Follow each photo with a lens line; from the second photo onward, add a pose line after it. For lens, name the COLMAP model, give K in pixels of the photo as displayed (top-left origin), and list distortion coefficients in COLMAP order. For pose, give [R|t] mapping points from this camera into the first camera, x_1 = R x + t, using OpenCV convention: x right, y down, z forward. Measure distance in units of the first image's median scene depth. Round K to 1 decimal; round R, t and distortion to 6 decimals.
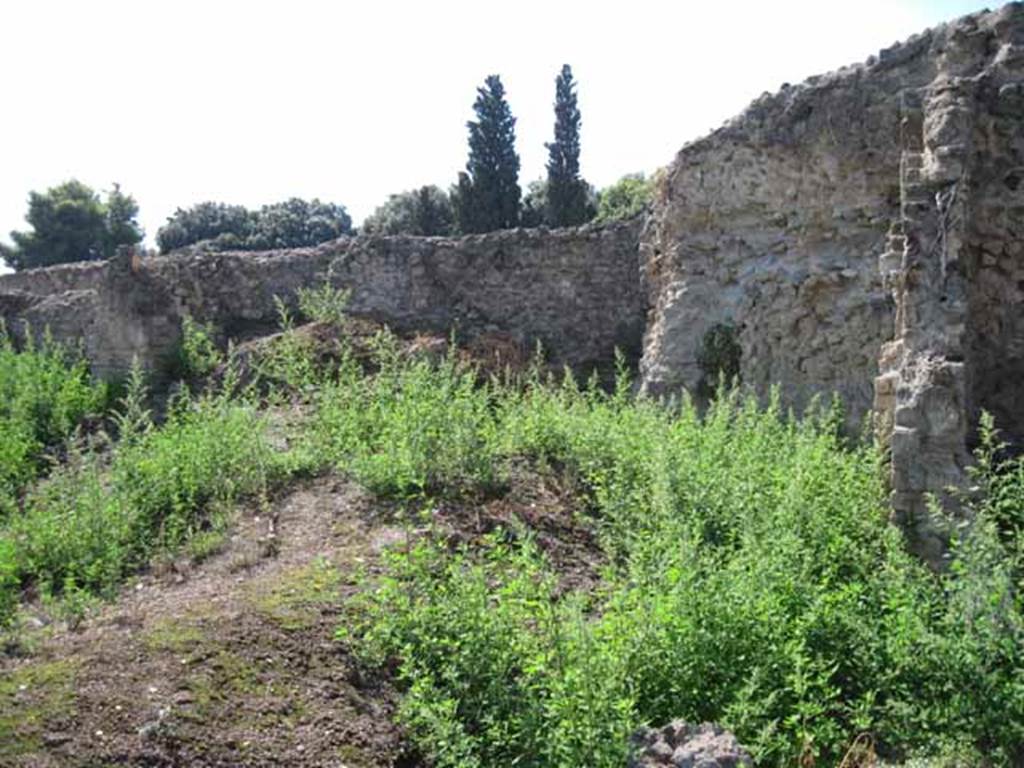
lens RADIAL K [[1056.0, 0, 524.0], [0, 1056.0, 386.8], [0, 0, 1]] dist [-0.114642, 0.023497]
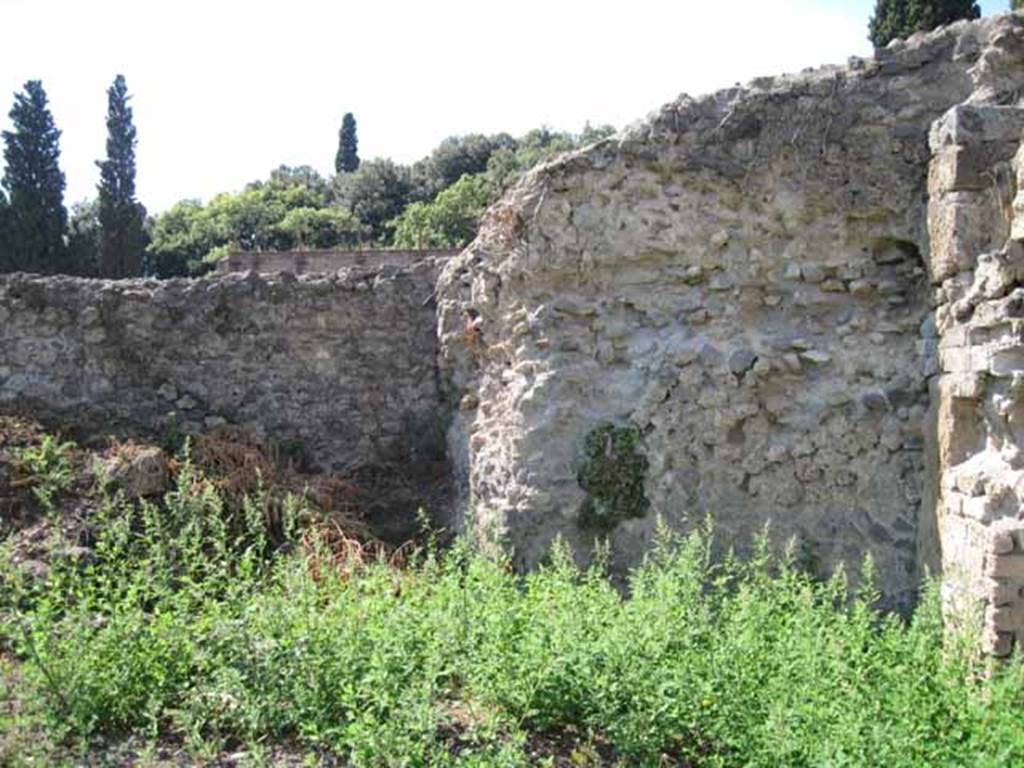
lens RADIAL K [[1054.5, 0, 530.6], [0, 1054.5, 400.9], [0, 0, 1]] dist [-0.124430, 0.047068]
pose [[0.904542, -0.020380, 0.425898, -0.127857], [0.026702, 0.999604, -0.008878, -0.057141], [-0.425548, 0.019402, 0.904728, 0.321786]]
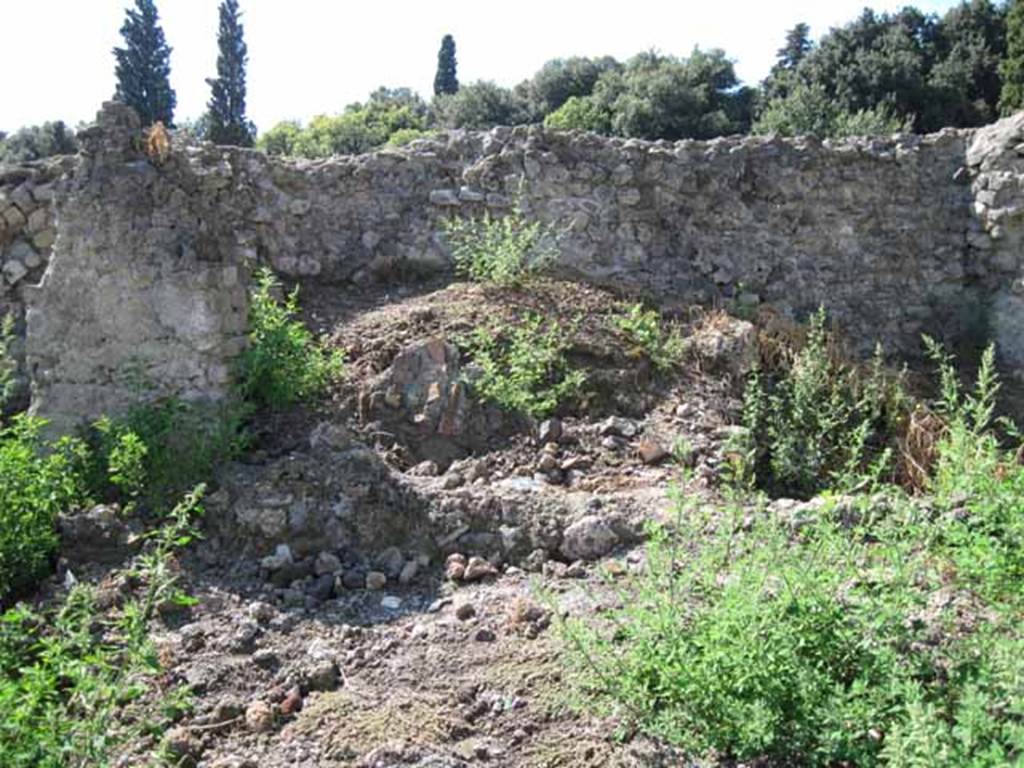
lens RADIAL K [[1056.0, 0, 524.0], [0, 1056.0, 386.8], [0, 0, 1]] dist [-0.114642, 0.023497]
pose [[0.930139, -0.020895, 0.366611, -0.337823], [0.006374, 0.999148, 0.040775, -0.033599], [-0.367151, -0.035590, 0.929480, 0.476396]]
